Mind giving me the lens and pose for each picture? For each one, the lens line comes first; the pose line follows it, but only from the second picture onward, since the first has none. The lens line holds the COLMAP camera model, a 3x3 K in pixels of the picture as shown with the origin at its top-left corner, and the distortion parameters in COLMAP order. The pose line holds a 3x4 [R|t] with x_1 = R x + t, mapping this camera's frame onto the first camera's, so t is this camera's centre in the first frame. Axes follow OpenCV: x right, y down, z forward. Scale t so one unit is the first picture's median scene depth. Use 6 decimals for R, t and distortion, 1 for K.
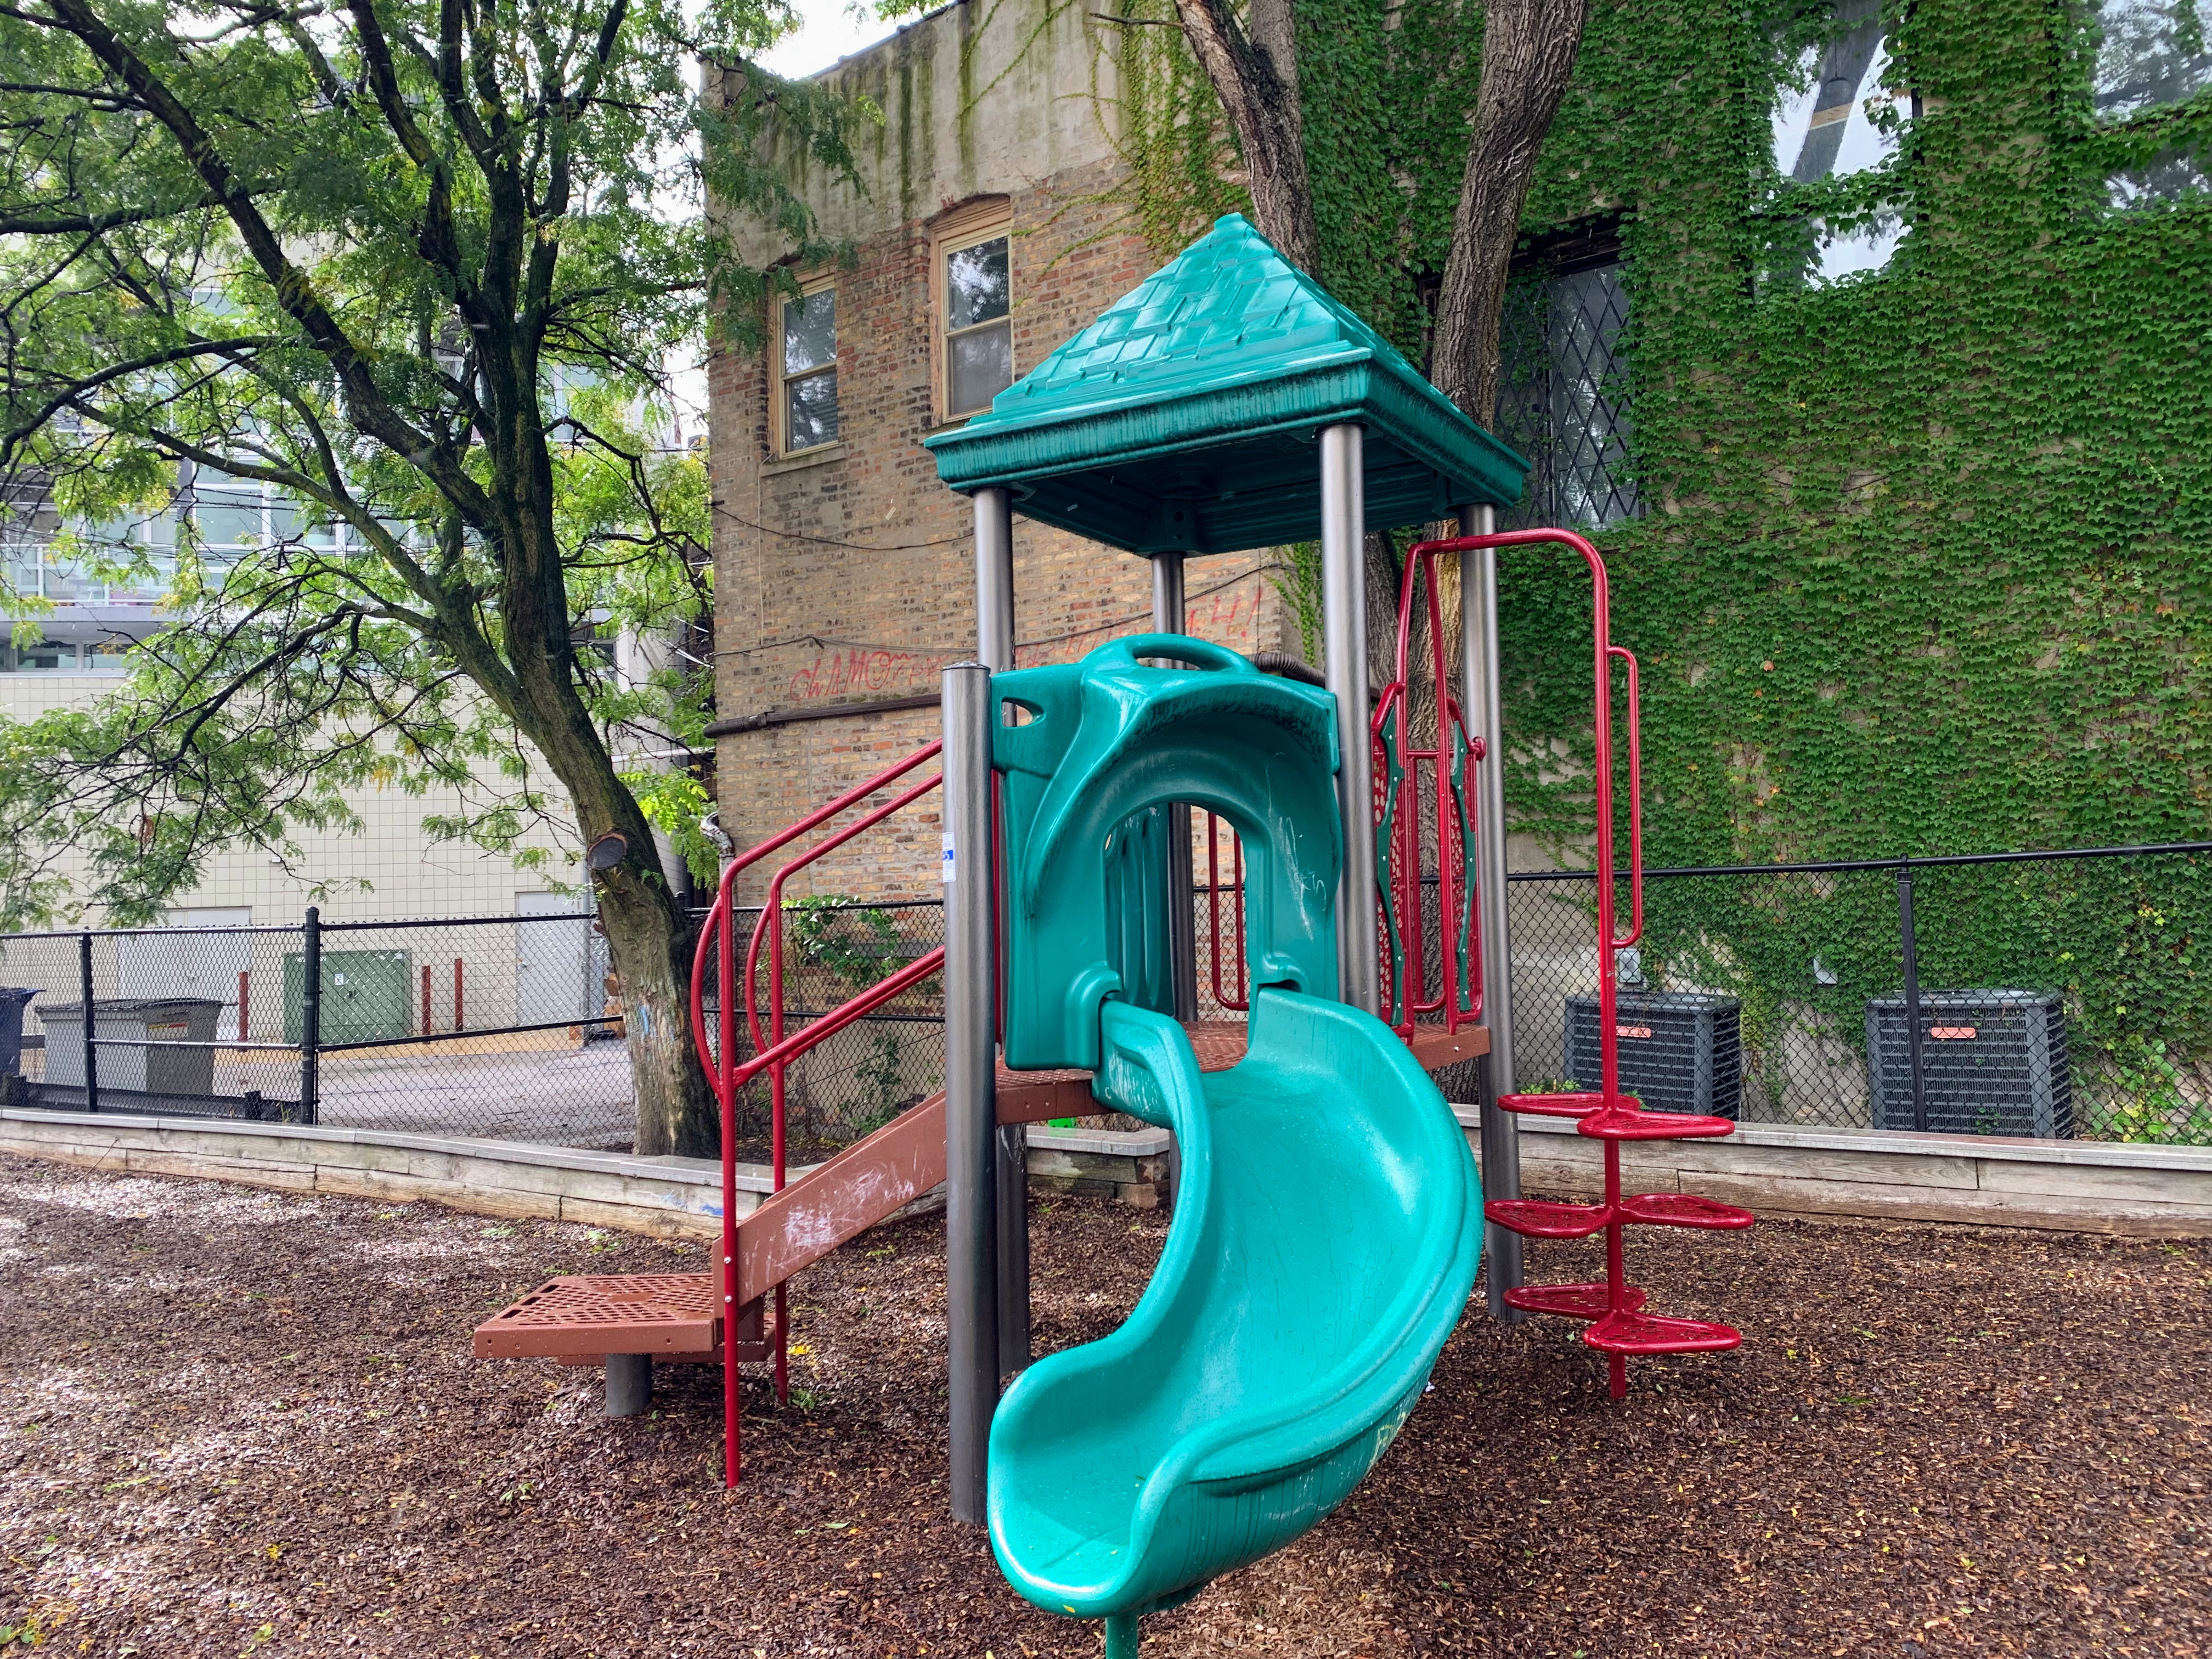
lens RADIAL K [[1670.8, 0, 1100.2], [0, 1670.8, 832.3], [0, 0, 1]] dist [0.040978, -0.051024]
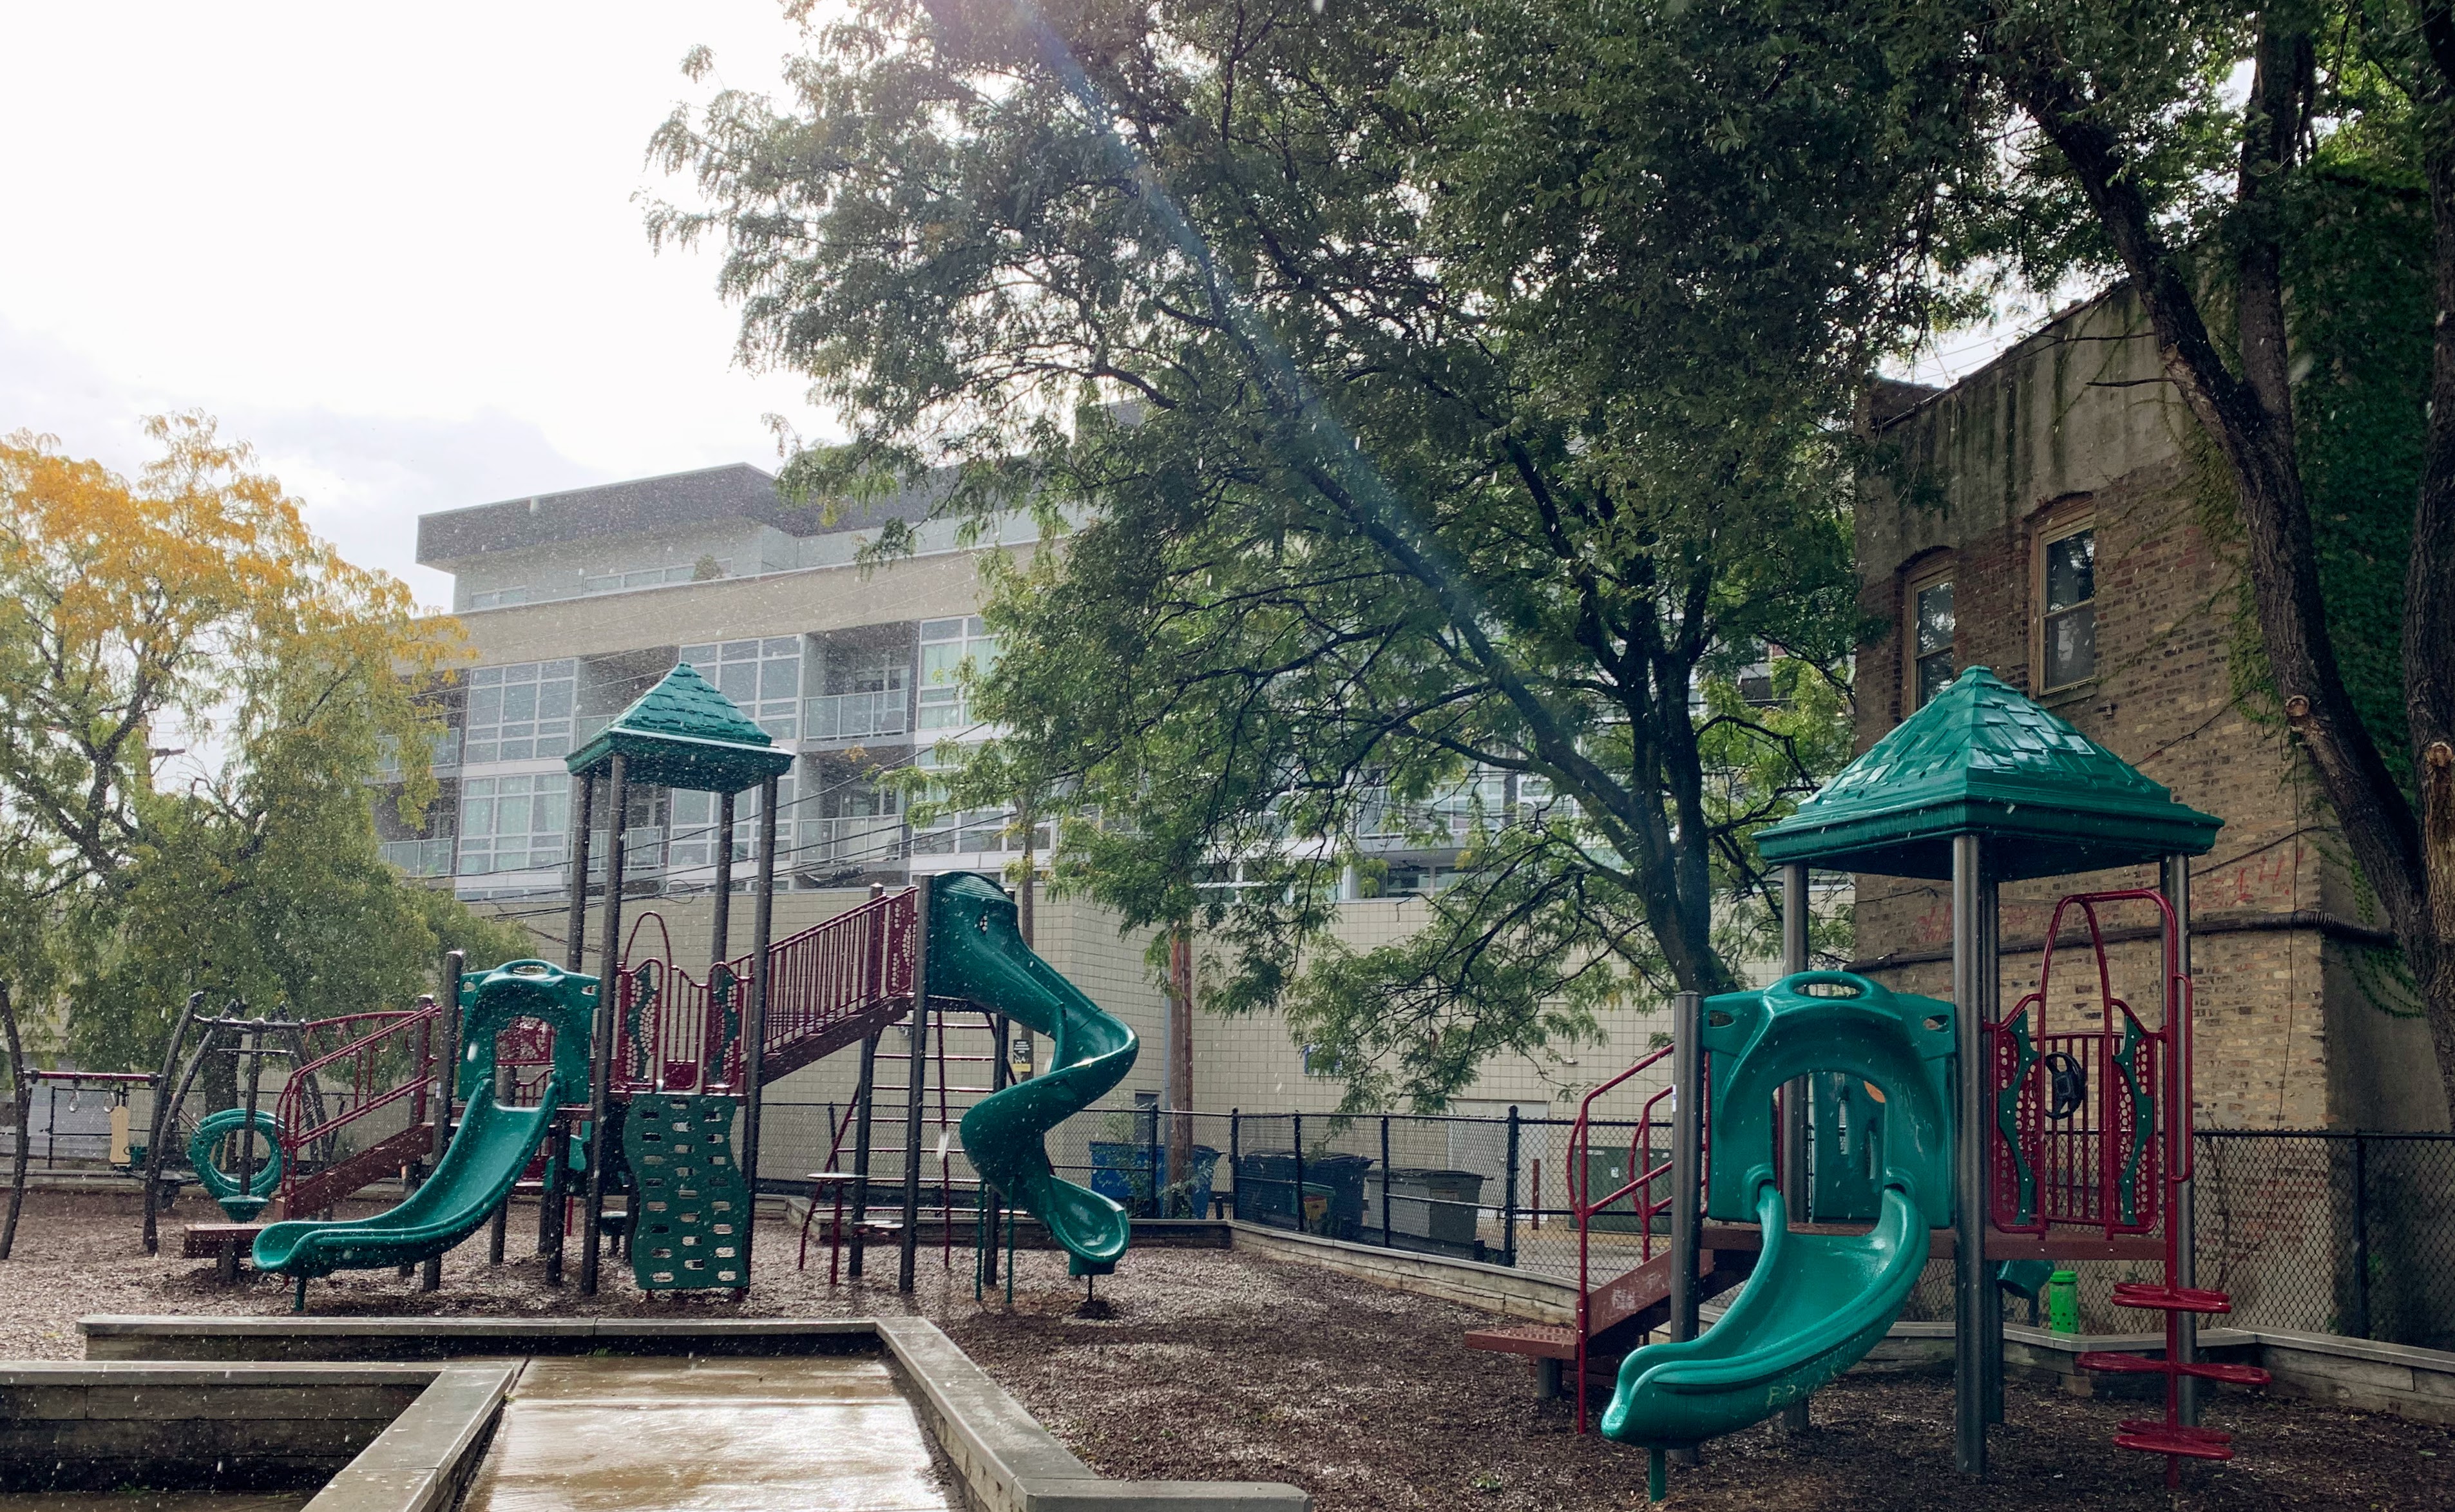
lens RADIAL K [[1938.1, 0, 1230.0], [0, 1938.1, 909.2], [0, 0, 1]] dist [0.096155, -0.160222]
pose [[0.784652, -0.012561, -0.619809, 0.288467], [-0.025768, 0.998270, -0.052853, -0.022379], [0.619400, 0.057443, 0.782971, -0.336262]]
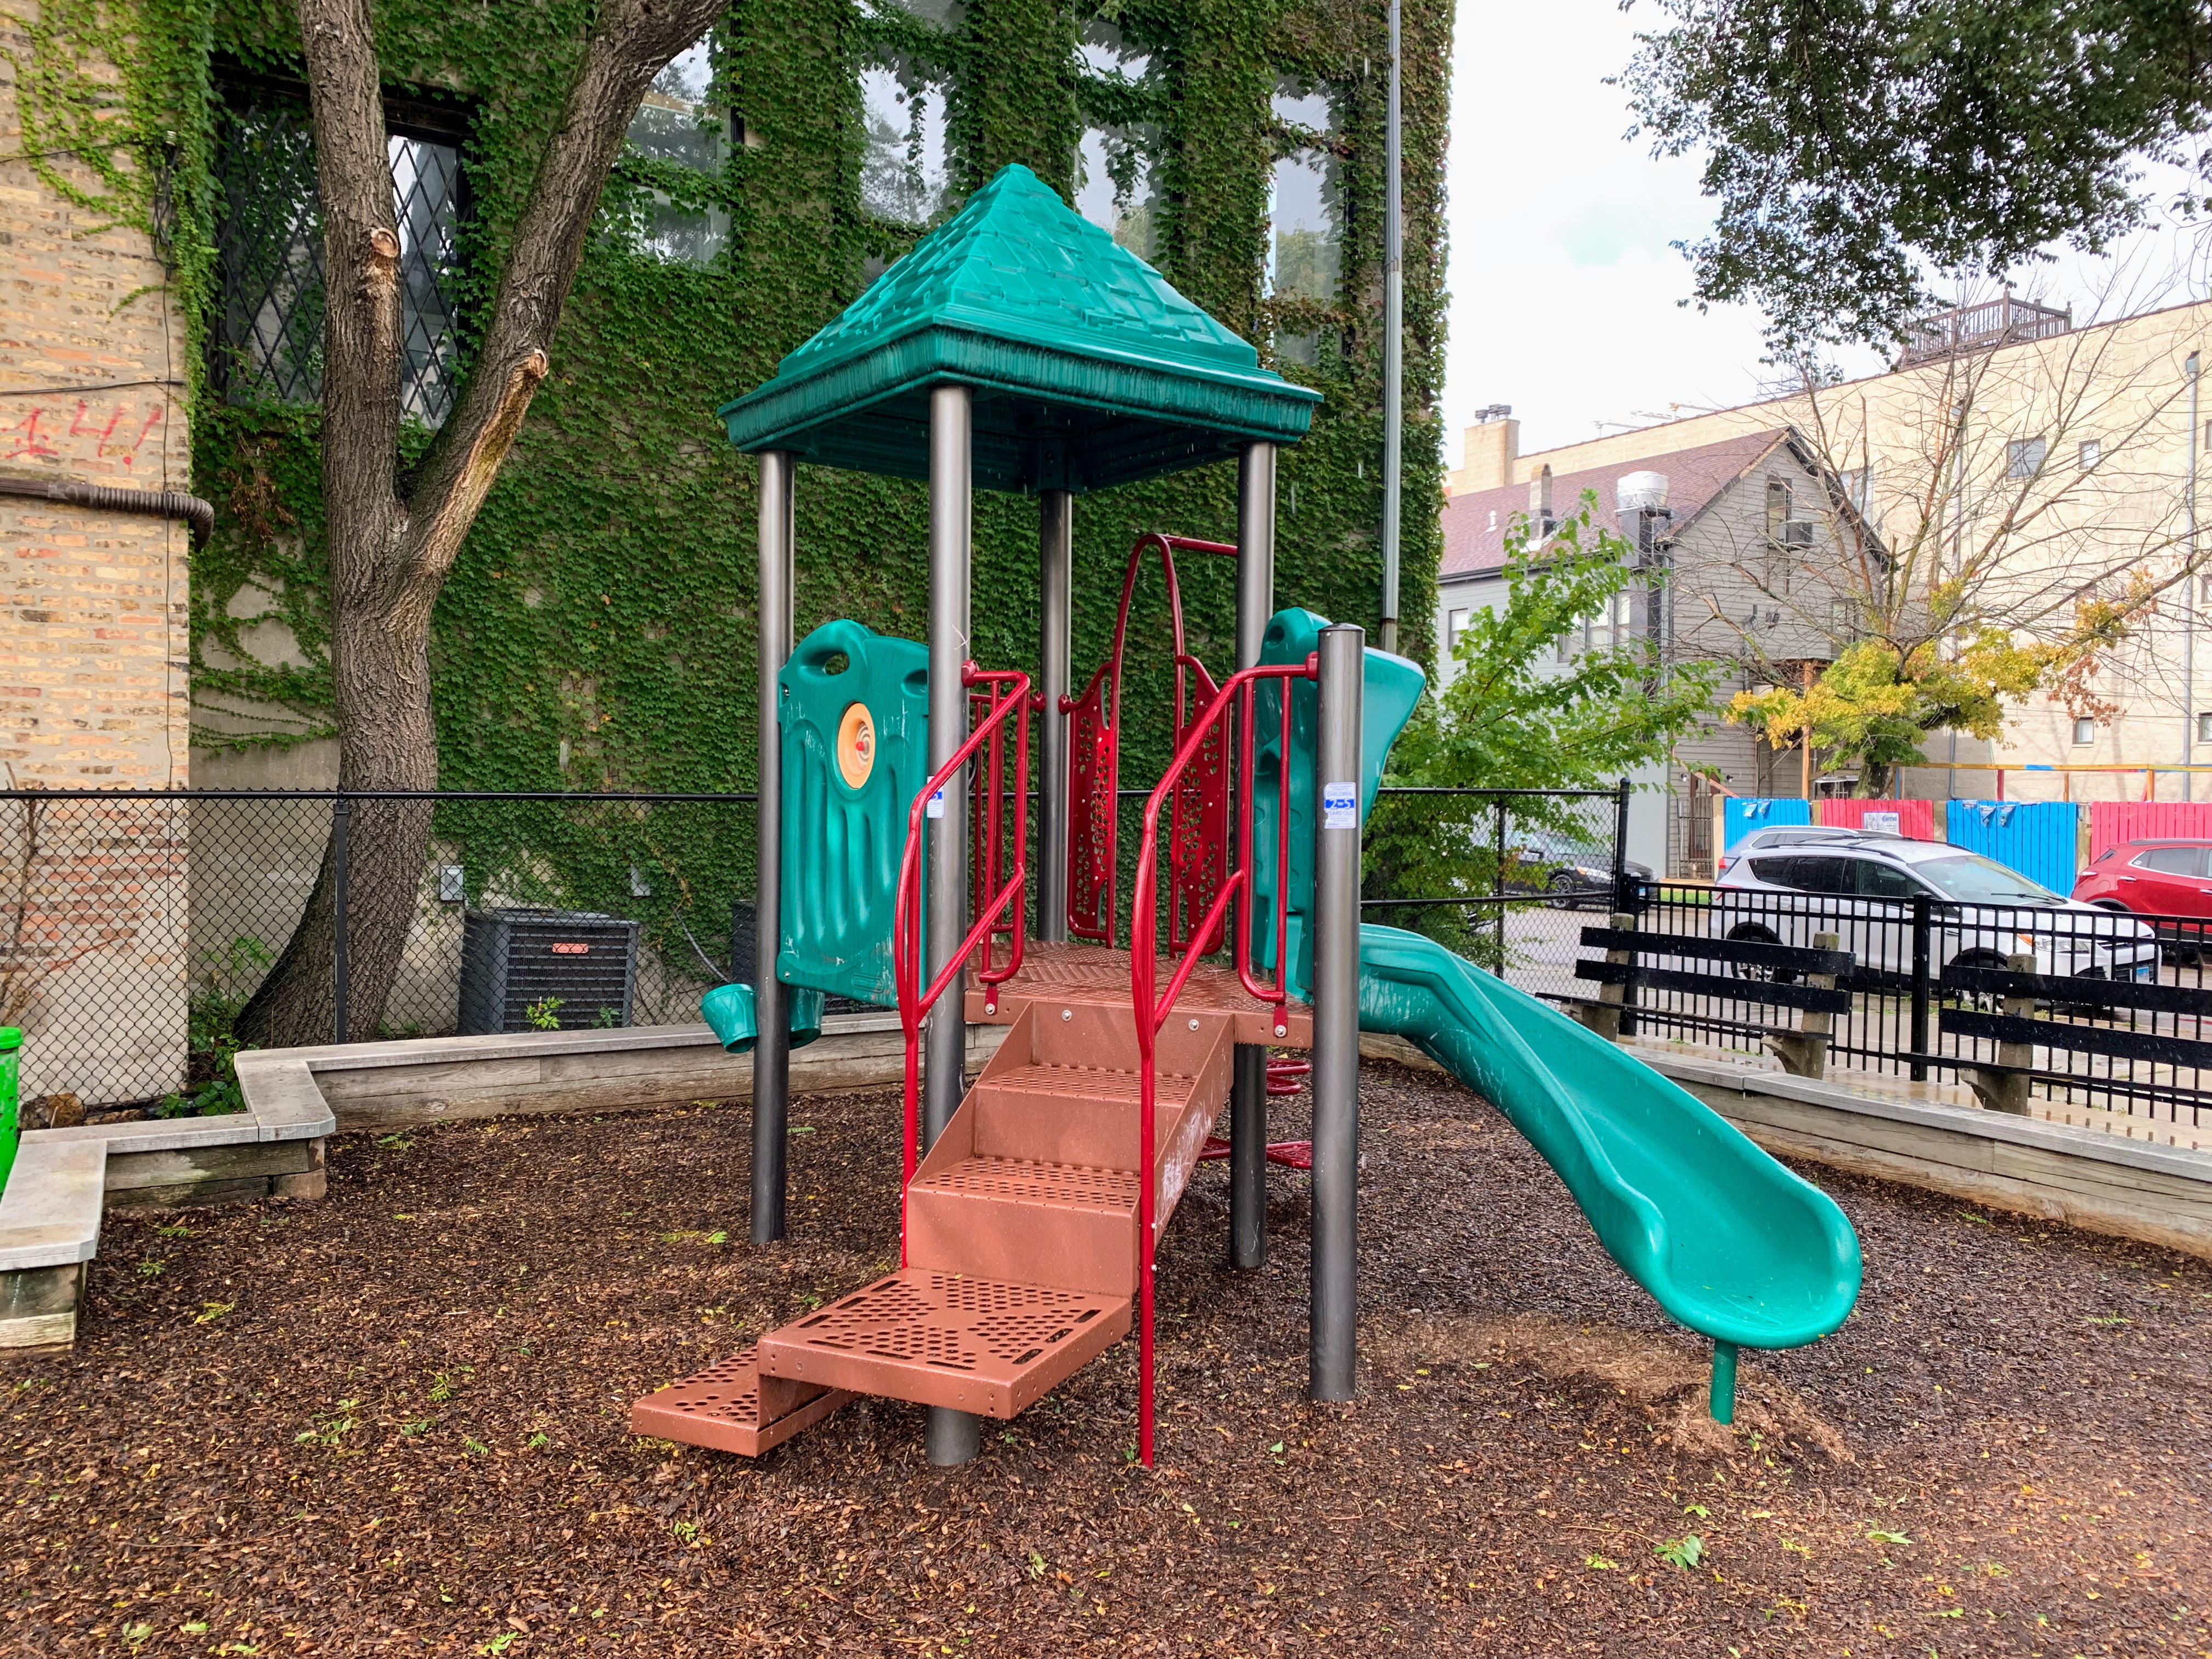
lens RADIAL K [[1670.8, 0, 1100.2], [0, 1670.8, 832.3], [0, 0, 1]] dist [0.040978, -0.051024]
pose [[0.401526, 0.008149, 0.915811, -0.382317], [-0.062362, 0.997883, 0.018463, 0.007428], [-0.913722, -0.064525, 0.401184, 0.236450]]
